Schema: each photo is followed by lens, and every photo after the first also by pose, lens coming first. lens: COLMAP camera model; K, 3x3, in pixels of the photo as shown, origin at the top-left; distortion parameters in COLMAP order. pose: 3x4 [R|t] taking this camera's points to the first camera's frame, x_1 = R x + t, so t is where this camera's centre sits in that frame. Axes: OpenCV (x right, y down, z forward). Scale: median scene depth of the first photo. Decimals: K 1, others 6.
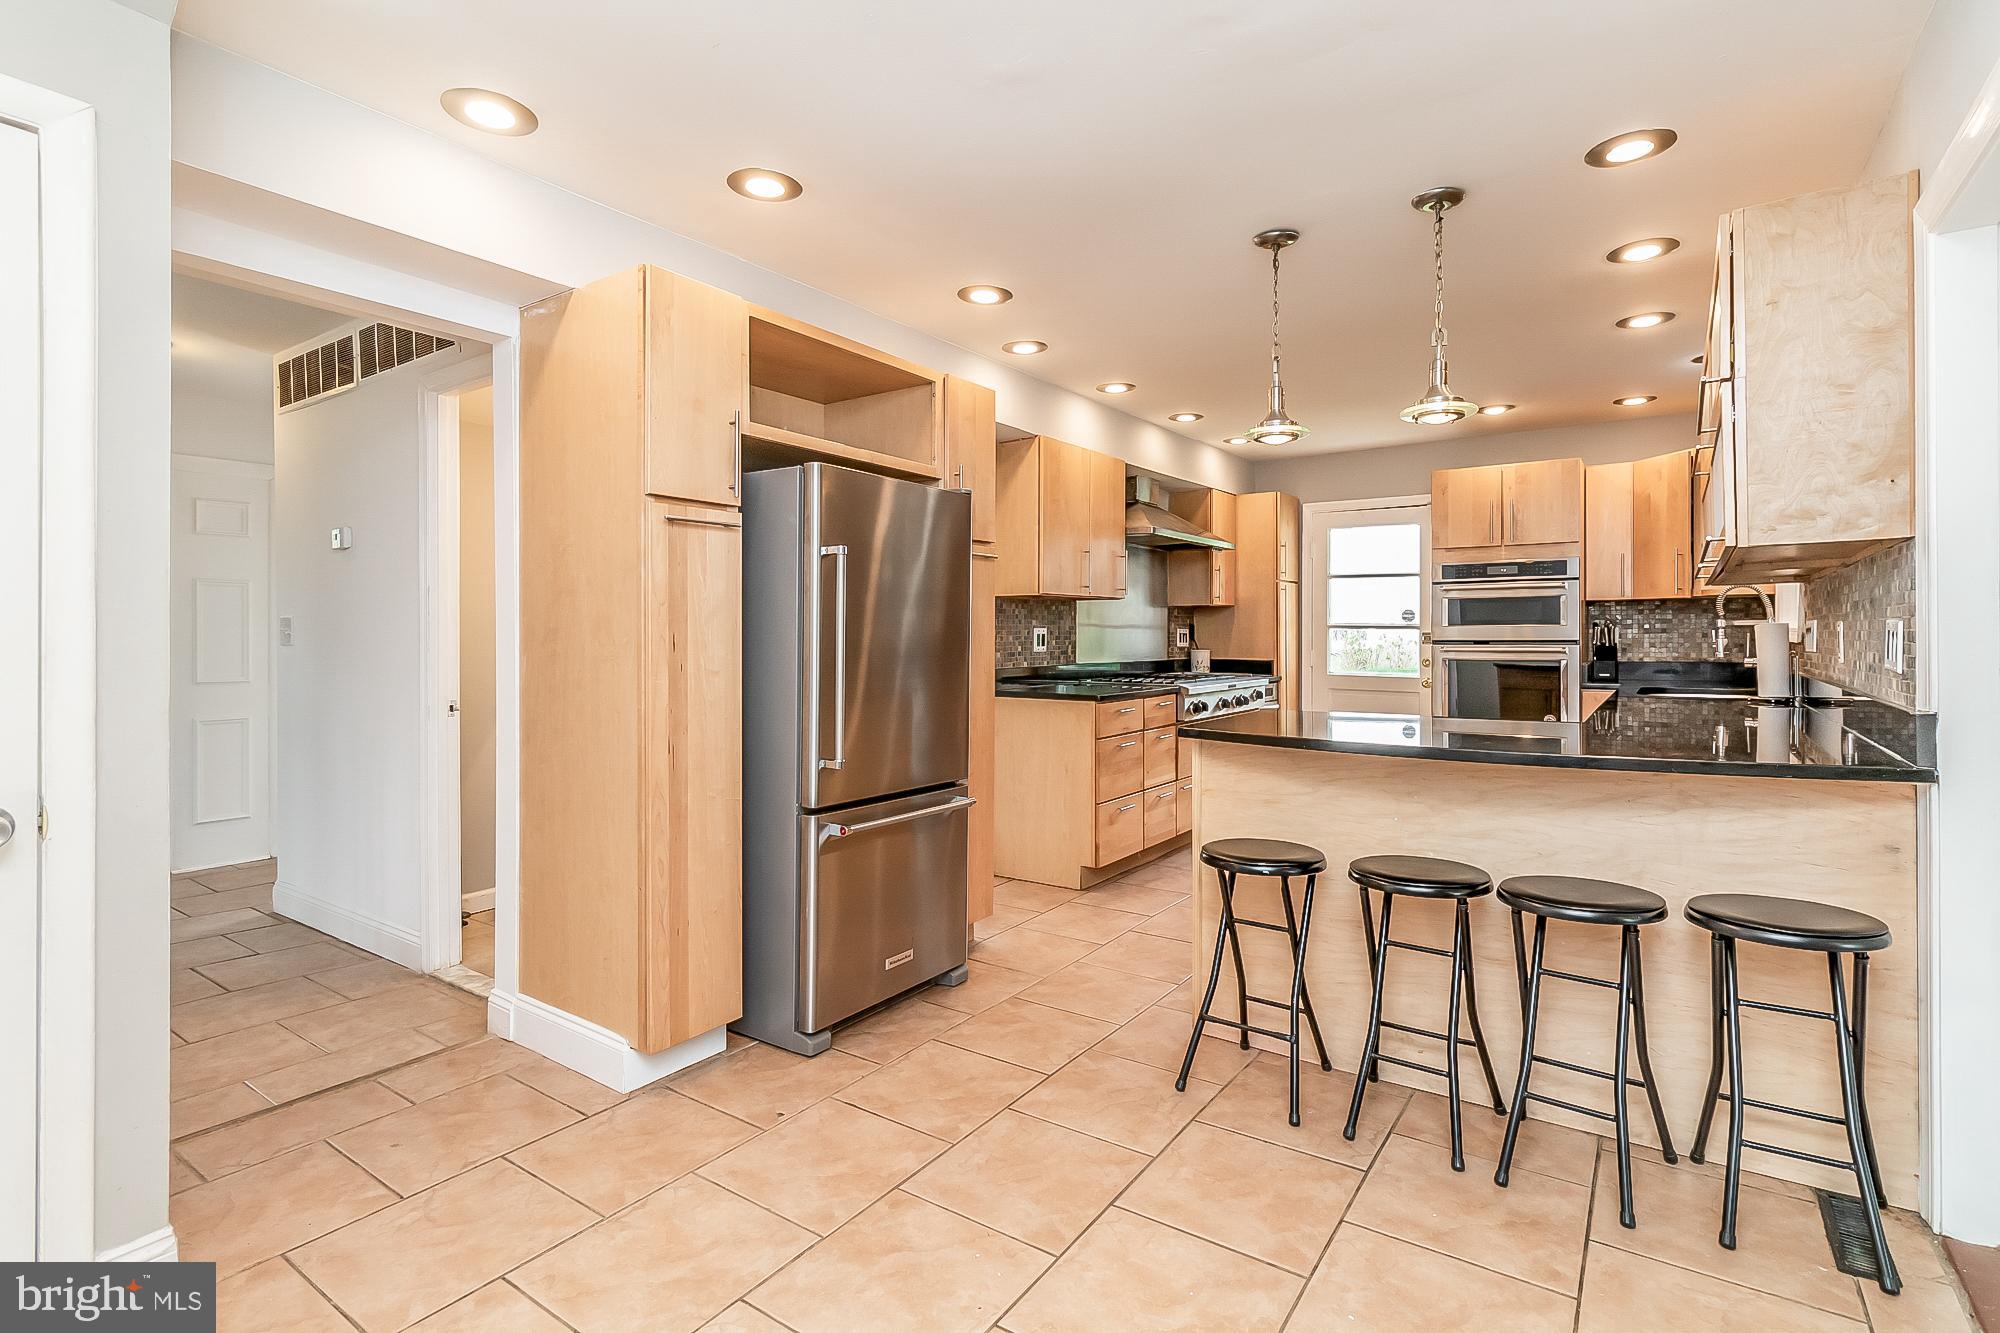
lens RADIAL K [[934.2, 0, 1070.5], [0, 934.2, 614.2], [0, 0, 1]] dist [-0.001007, 0.001694]
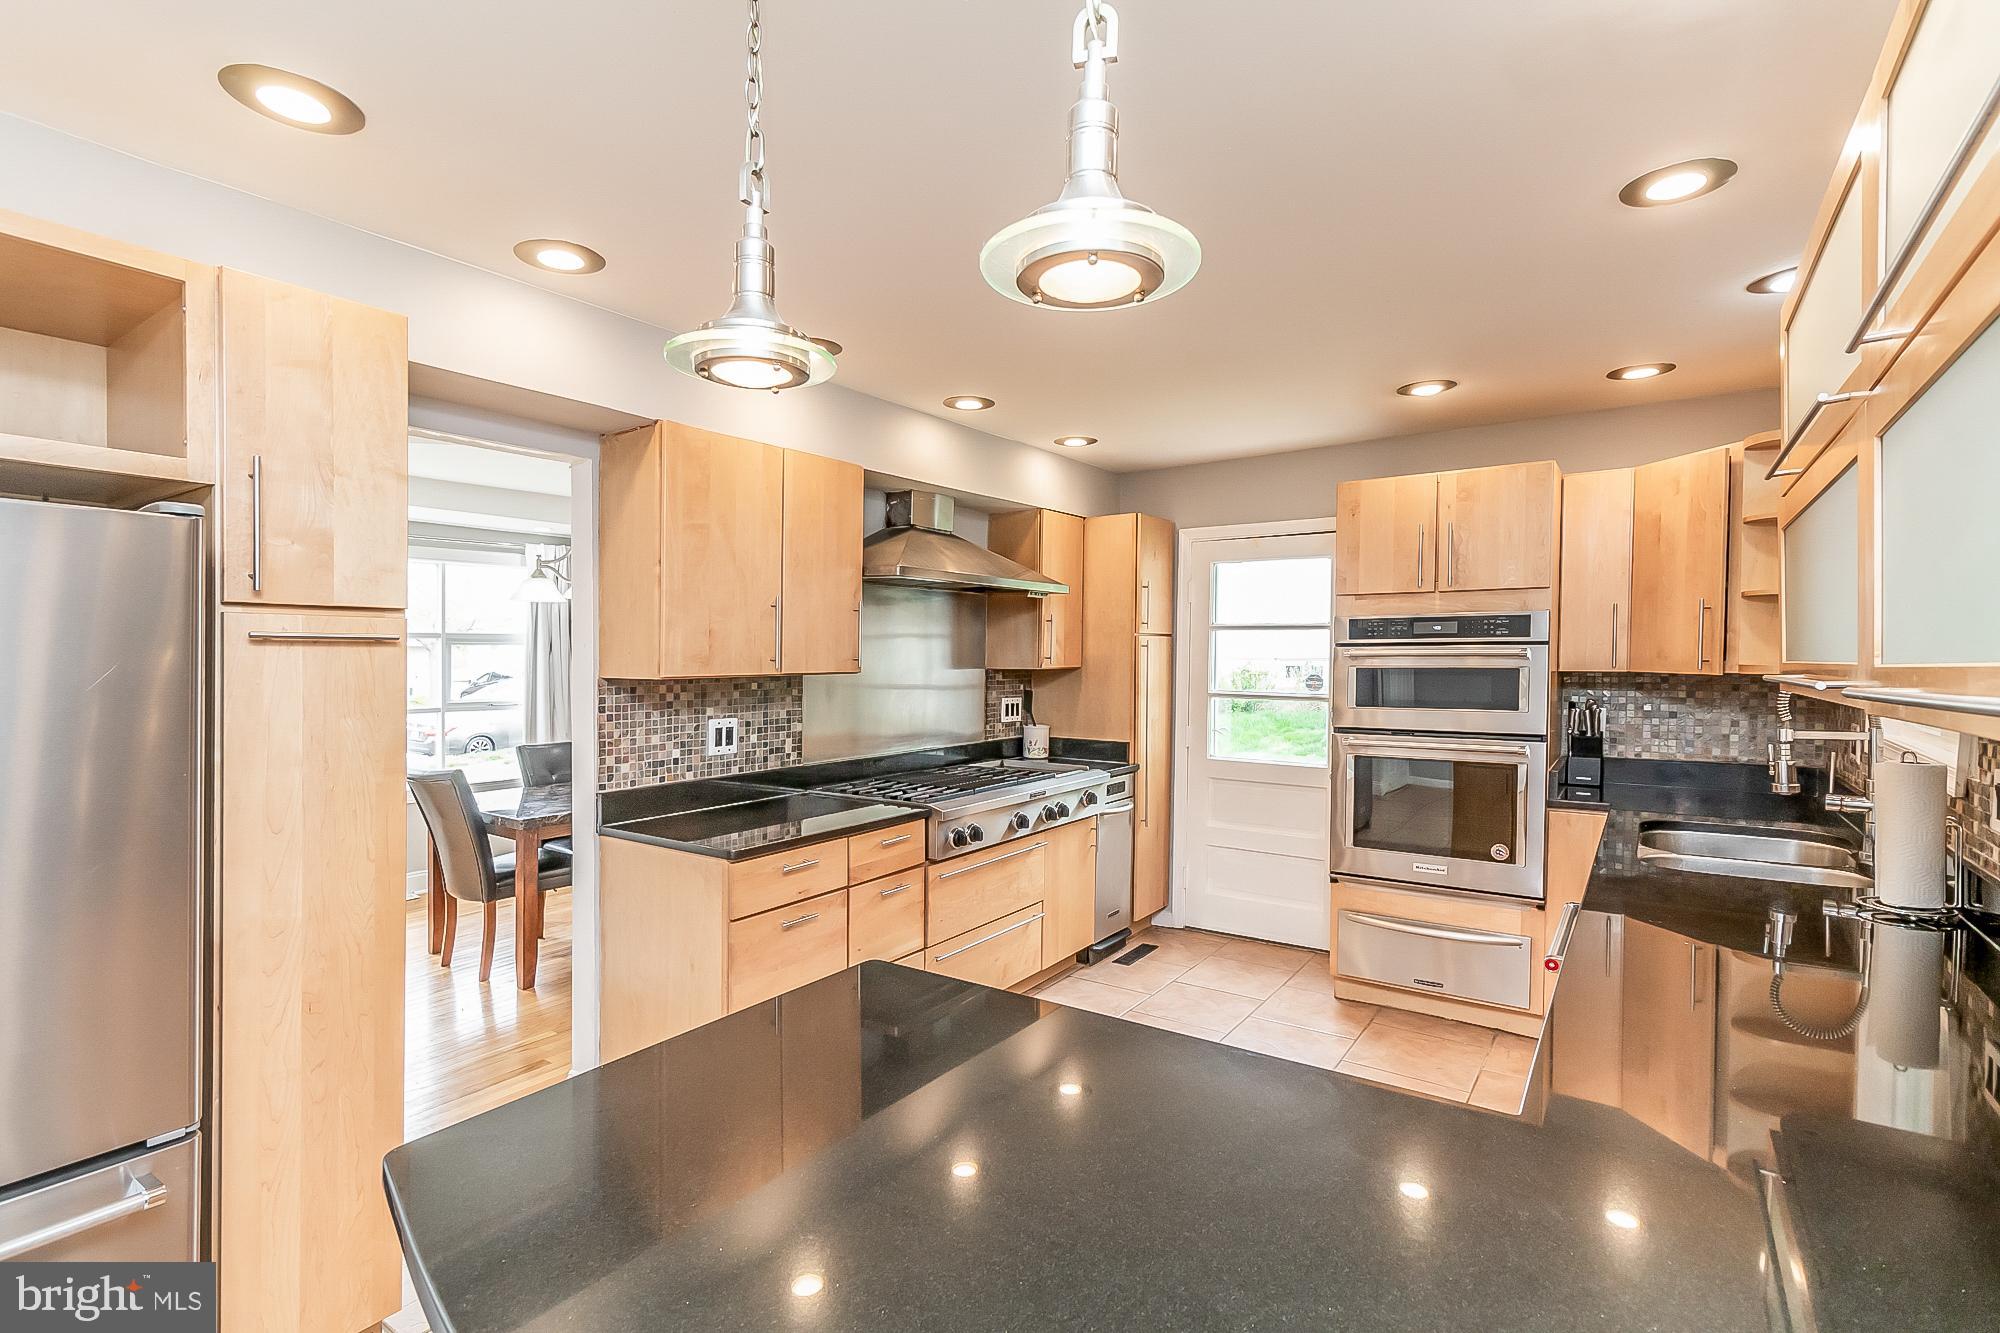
lens RADIAL K [[934.2, 0, 1017.4], [0, 934.2, 673.3], [0, 0, 1]] dist [-0.001007, 0.001694]
pose [[0.999566, 0.003249, -0.029264, 0.174741], [-0.002161, 0.999308, 0.037127, -0.038010], [0.029365, -0.037048, 0.998882, 0.303645]]
